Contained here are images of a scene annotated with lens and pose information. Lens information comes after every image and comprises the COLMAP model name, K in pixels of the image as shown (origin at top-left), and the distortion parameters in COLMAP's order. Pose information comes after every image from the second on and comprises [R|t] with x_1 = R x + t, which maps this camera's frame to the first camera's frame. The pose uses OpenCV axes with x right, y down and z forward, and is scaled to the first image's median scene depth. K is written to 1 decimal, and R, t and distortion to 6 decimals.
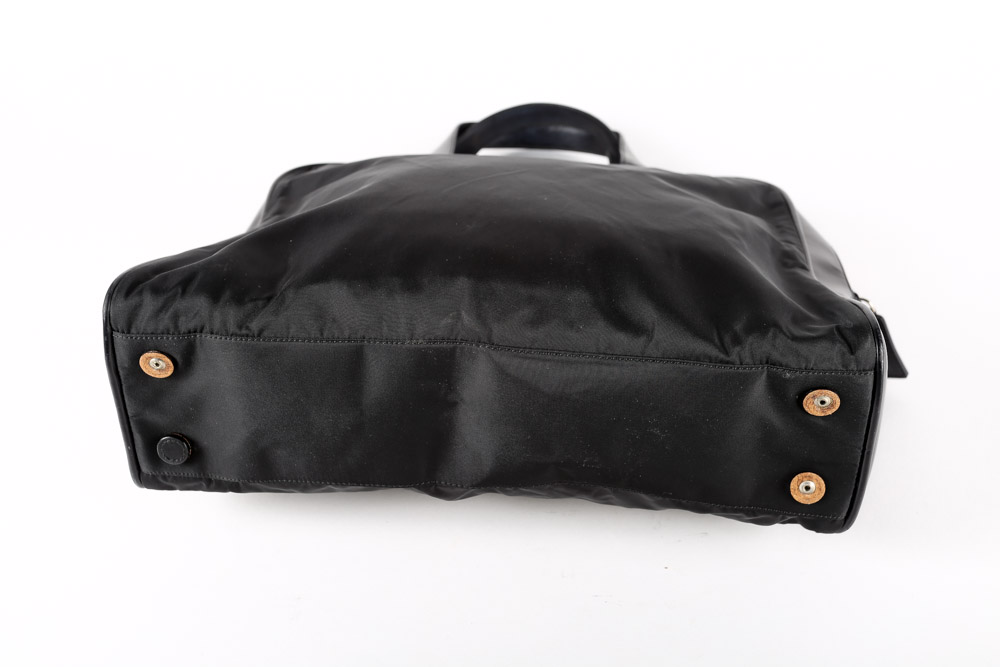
lens RADIAL K [[1063.5, 0, 500.0], [0, 1063.5, 333.5], [0, 0, 1]] dist [-0.019622, 0.005372]
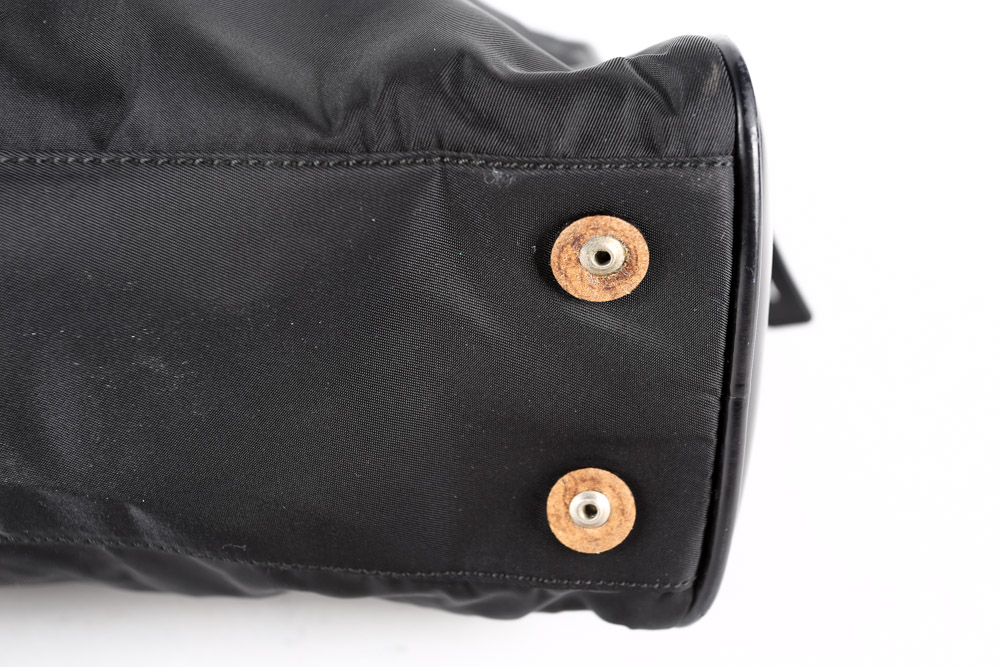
lens RADIAL K [[1063.5, 0, 500.0], [0, 1063.5, 333.5], [0, 0, 1]] dist [-0.019622, 0.005372]
pose [[0.993858, -0.034089, 0.105277, 0.224754], [0.045380, 0.993246, -0.106783, 0.124828], [-0.100926, 0.110905, 0.988693, 0.632600]]
